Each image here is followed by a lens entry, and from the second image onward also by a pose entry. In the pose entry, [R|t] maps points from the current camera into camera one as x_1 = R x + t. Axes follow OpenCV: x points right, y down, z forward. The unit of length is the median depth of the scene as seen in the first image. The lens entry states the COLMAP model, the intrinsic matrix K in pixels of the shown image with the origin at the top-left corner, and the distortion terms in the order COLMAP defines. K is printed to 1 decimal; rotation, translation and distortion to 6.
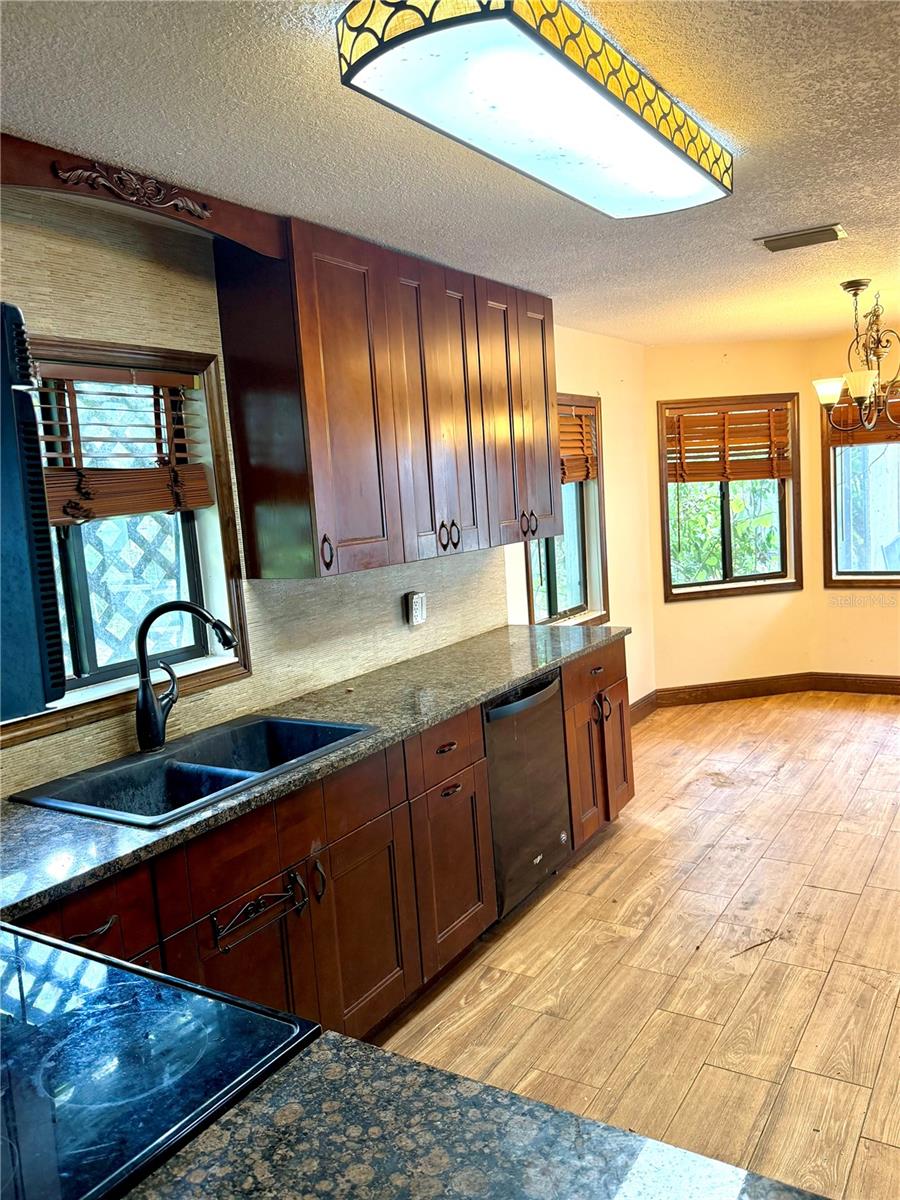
lens RADIAL K [[917.8, 0, 448.1], [0, 917.8, 603.9], [0, 0, 1]] dist [0.079959, -0.136862]
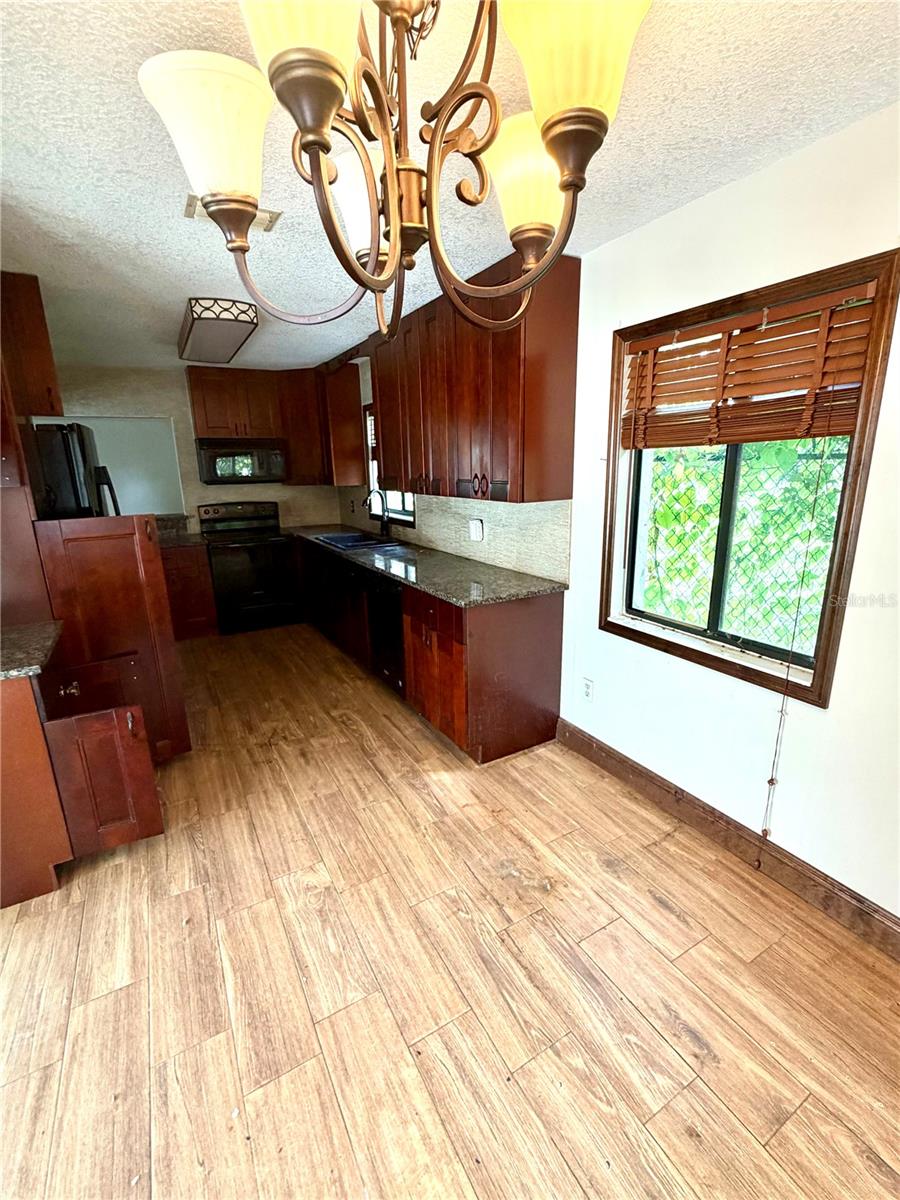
lens RADIAL K [[525.4, 0, 449.3], [0, 525.4, 598.3], [0, 0, 1]] dist [0.000262, 0.000233]
pose [[-0.465545, 0.298441, -0.833187, 1.000206], [-0.056850, 0.929400, 0.364669, -0.274439], [0.883196, 0.217137, -0.415711, 1.778067]]
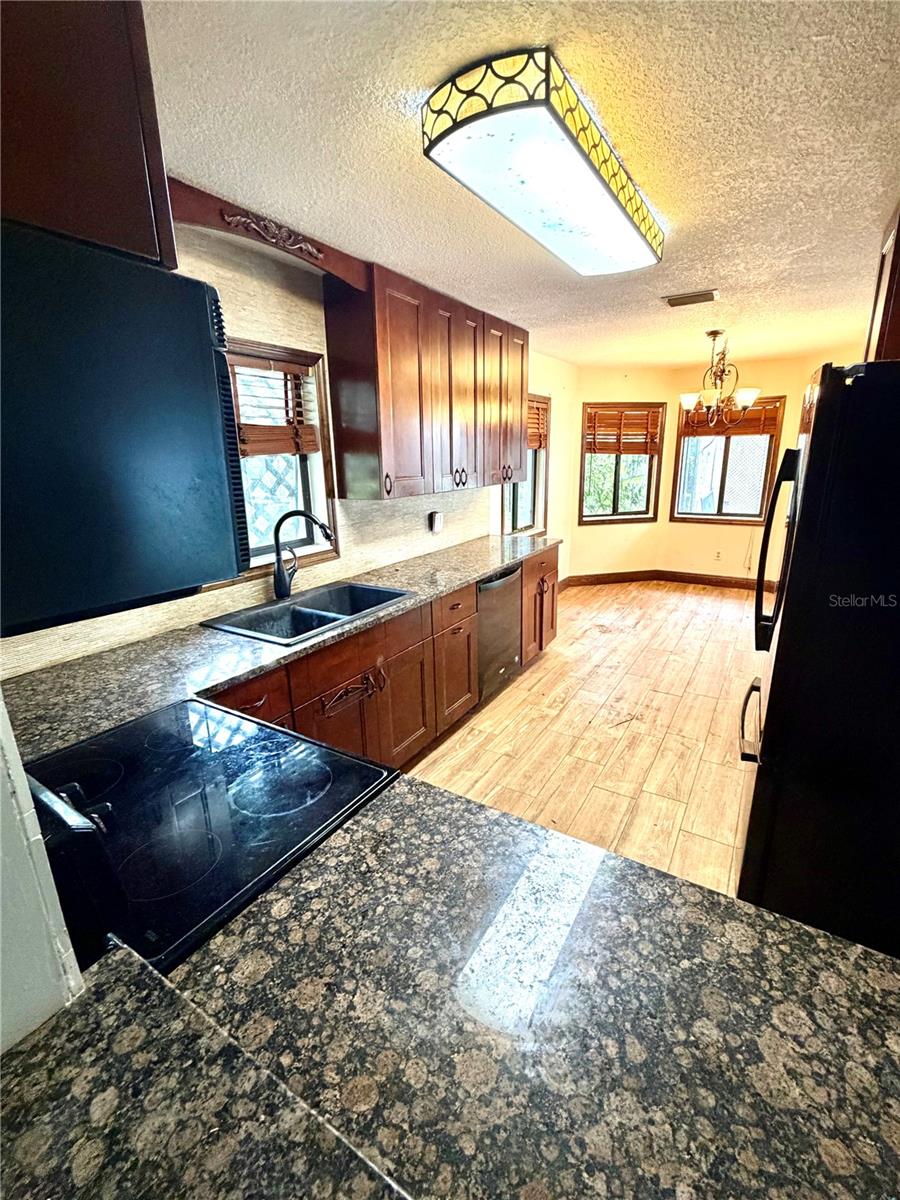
lens RADIAL K [[525.4, 0, 449.3], [0, 525.4, 598.3], [0, 0, 1]] dist [0.000262, 0.000233]
pose [[0.998775, 0.045215, 0.020103, -0.033557], [-0.047668, 0.988181, 0.145692, 0.002390], [-0.013278, -0.146472, 0.989126, 0.046130]]
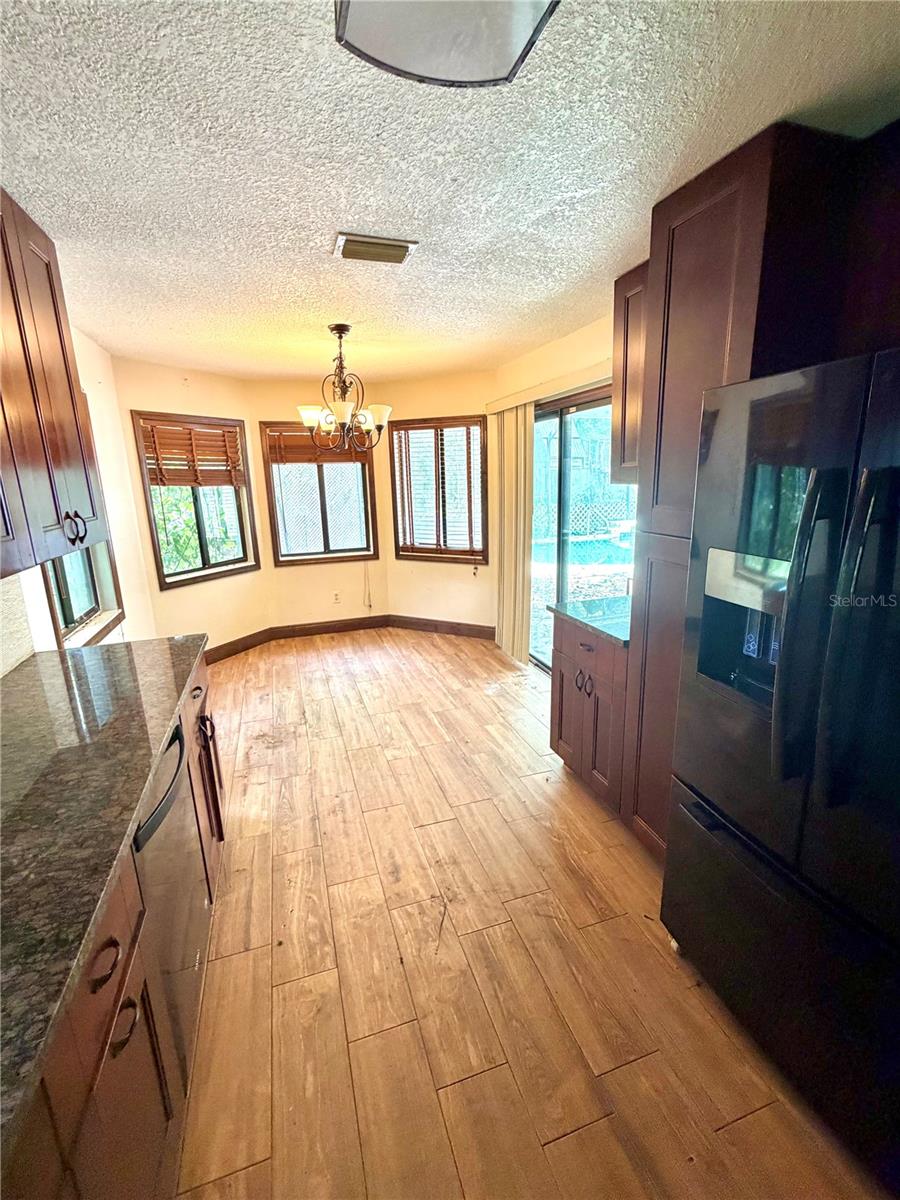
lens RADIAL K [[525.4, 0, 449.3], [0, 525.4, 598.3], [0, 0, 1]] dist [0.000262, 0.000233]
pose [[0.633424, -0.128184, 0.763114, -0.081651], [0.077123, 0.991732, 0.102570, -0.069221], [-0.769952, -0.006117, 0.638072, 0.653918]]
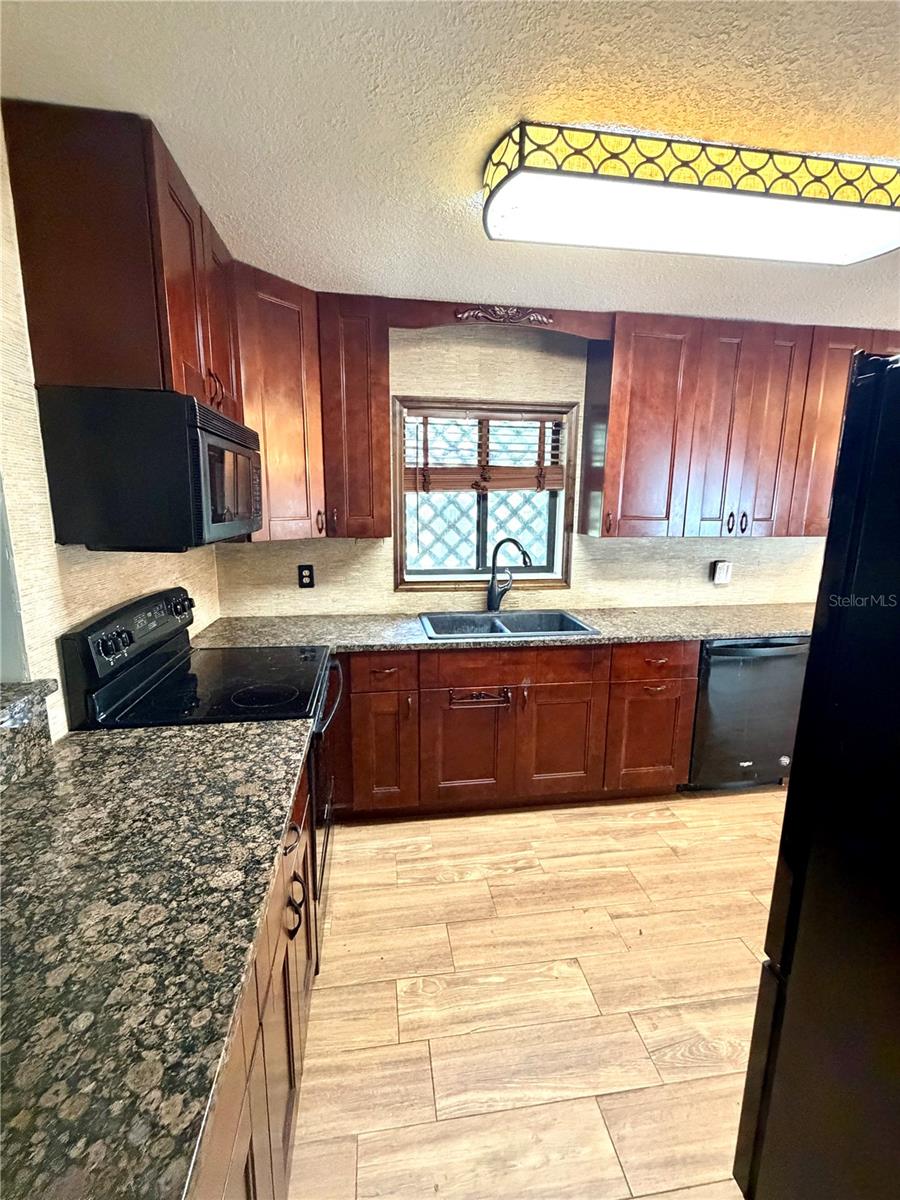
lens RADIAL K [[525.4, 0, 449.3], [0, 525.4, 598.3], [0, 0, 1]] dist [0.000262, 0.000233]
pose [[0.651301, 0.215664, -0.727528, 0.389685], [-0.147366, 0.976457, 0.157529, -0.029437], [0.744373, 0.004615, 0.667748, 0.165524]]
